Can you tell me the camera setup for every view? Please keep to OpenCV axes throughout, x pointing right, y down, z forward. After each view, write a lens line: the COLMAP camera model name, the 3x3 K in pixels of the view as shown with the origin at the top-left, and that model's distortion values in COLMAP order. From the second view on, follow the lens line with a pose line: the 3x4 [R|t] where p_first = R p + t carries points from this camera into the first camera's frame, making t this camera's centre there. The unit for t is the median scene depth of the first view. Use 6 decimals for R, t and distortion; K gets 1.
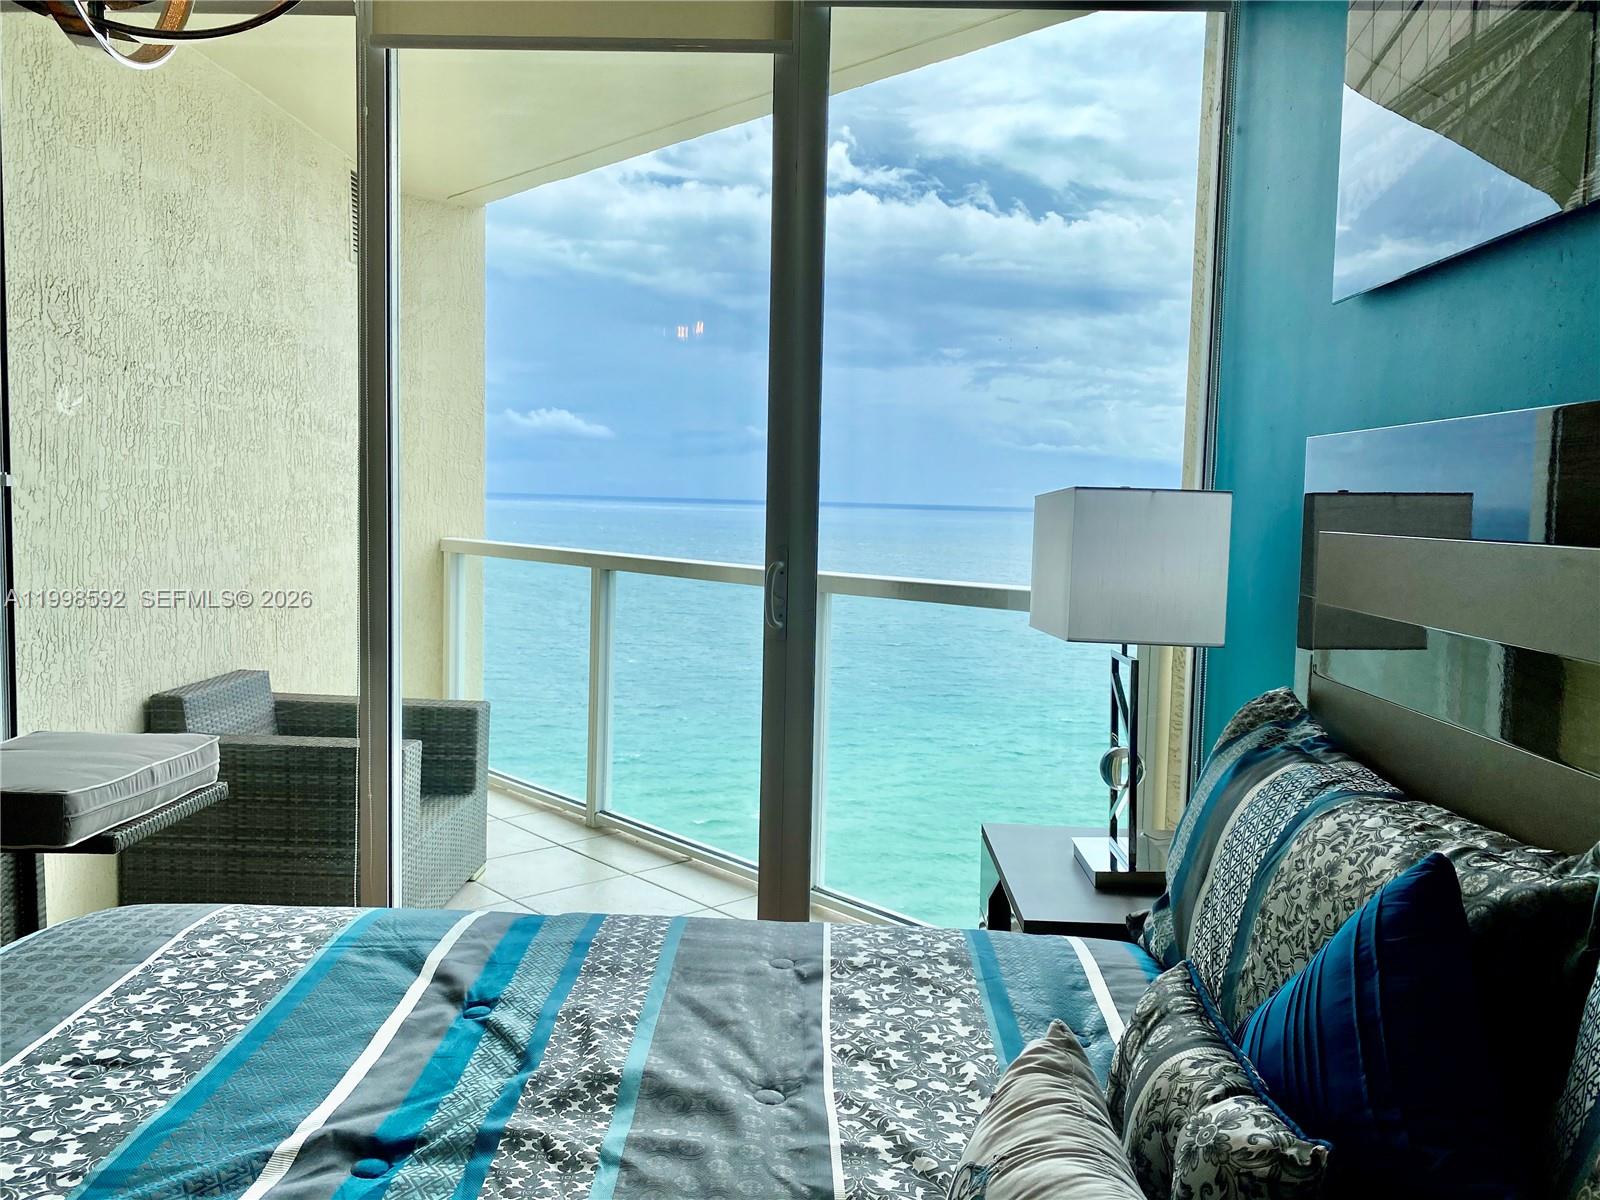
lens RADIAL K [[1228.9, 0, 809.1], [0, 1228.9, 589.3], [0, 0, 1]] dist [0.031752, -0.029337]
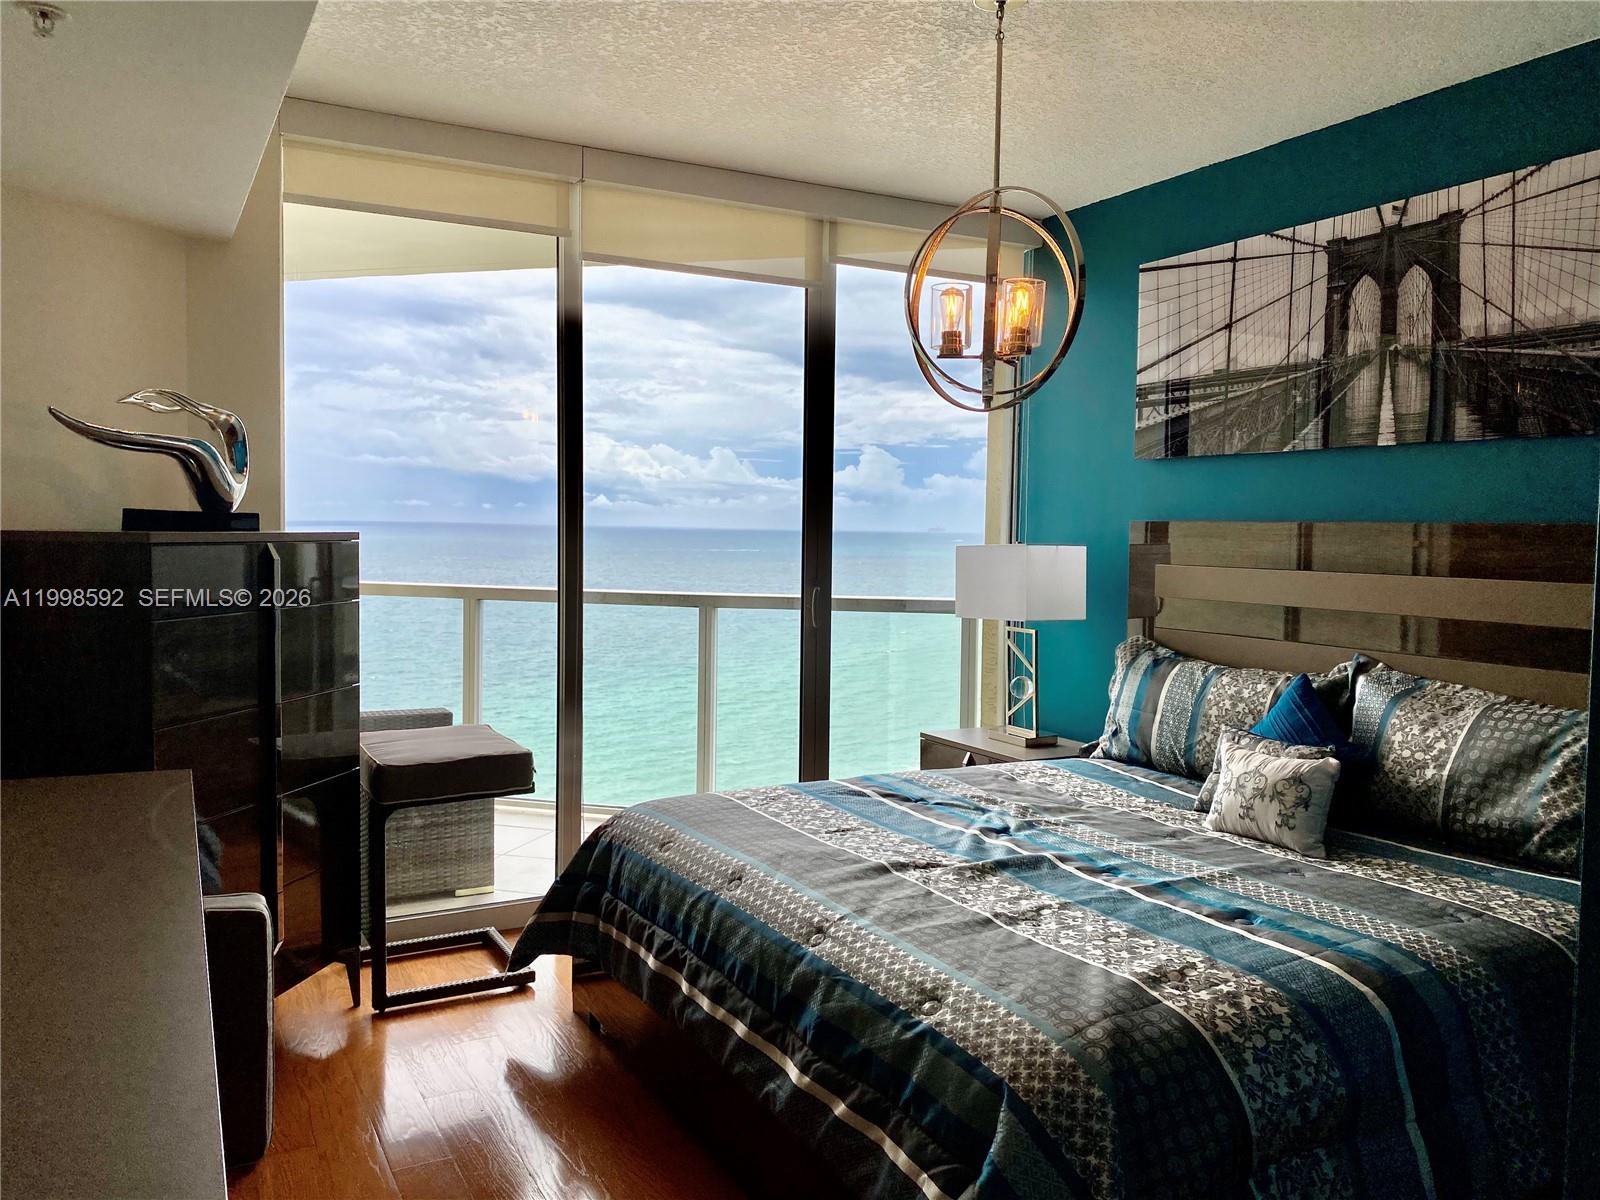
lens RADIAL K [[1228.9, 0, 789.9], [0, 1228.9, 602.1], [0, 0, 1]] dist [0.031752, -0.029337]
pose [[0.864004, -0.045244, 0.501447, -0.560788], [0.043894, 0.998931, 0.014501, -0.019131], [-0.501567, 0.009482, 0.865067, -0.280481]]
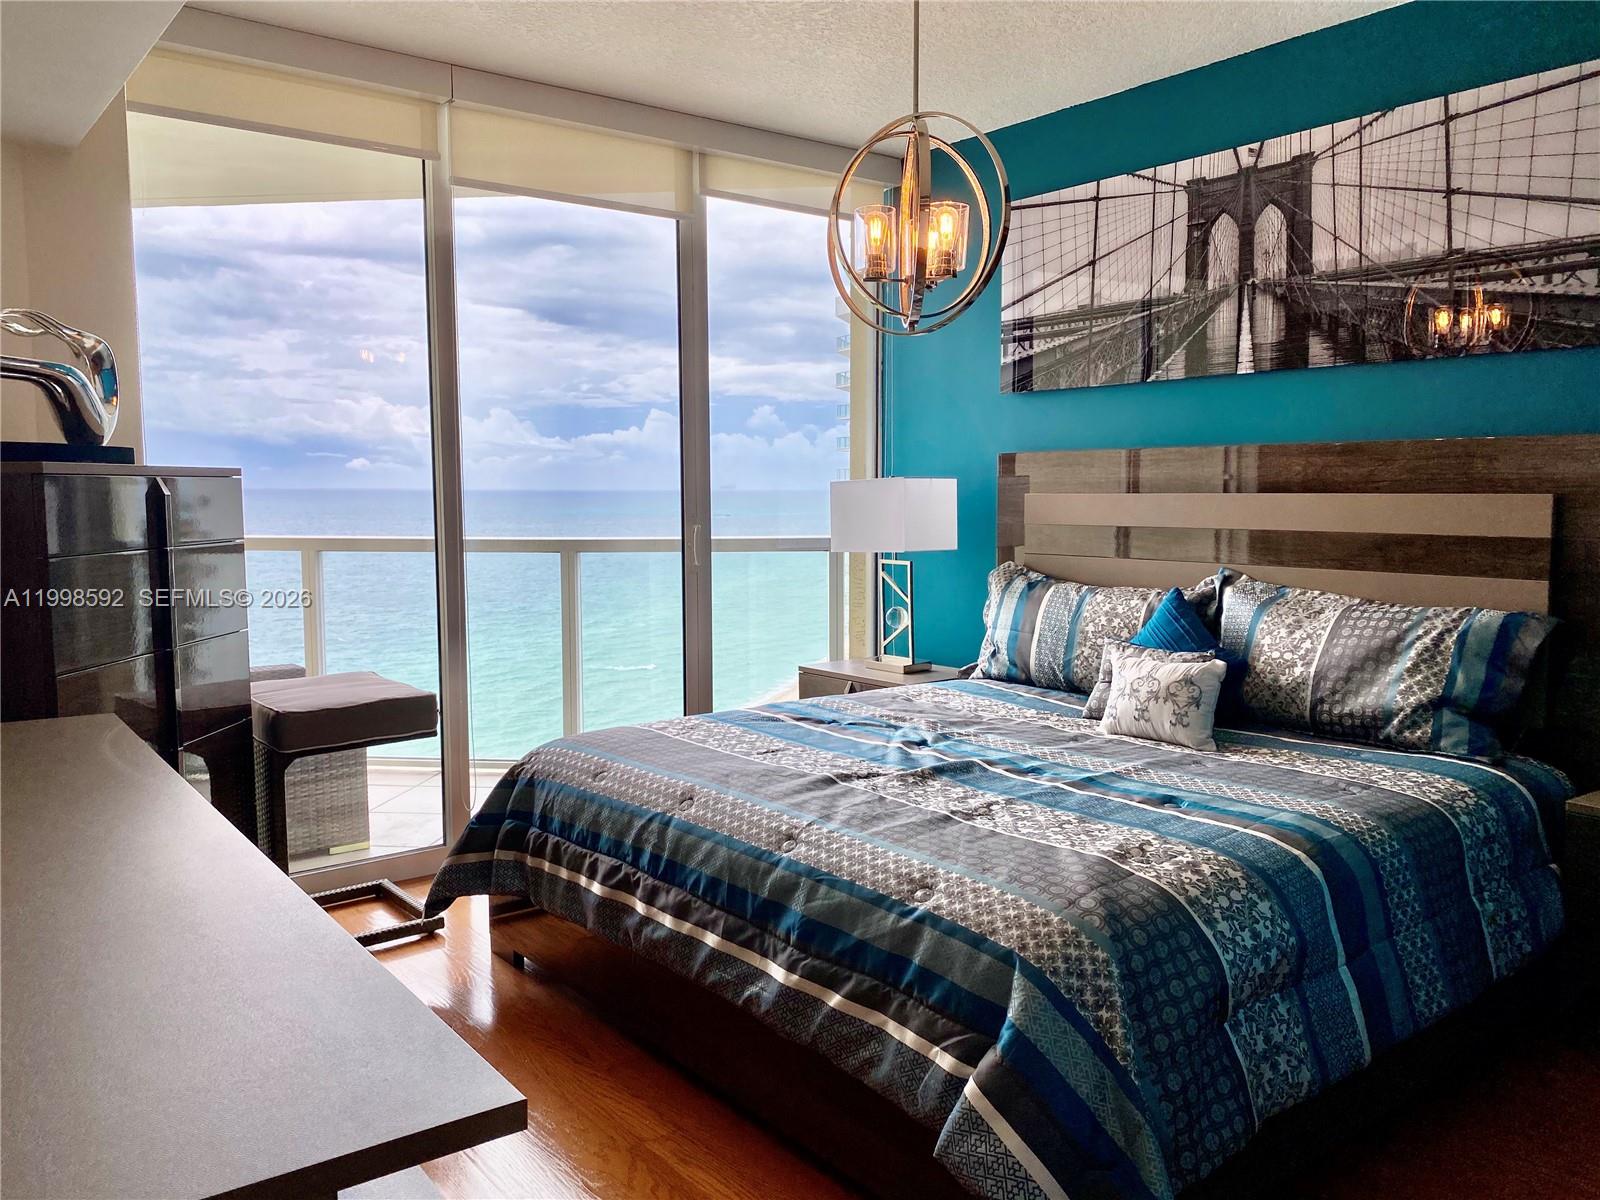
lens RADIAL K [[1228.9, 0, 784.4], [0, 1228.9, 605.5], [0, 0, 1]] dist [0.031752, -0.029337]
pose [[0.767401, -0.090044, 0.634813, -0.631396], [0.067849, 0.995935, 0.059247, -0.003179], [-0.637567, -0.002394, 0.770391, -0.241034]]
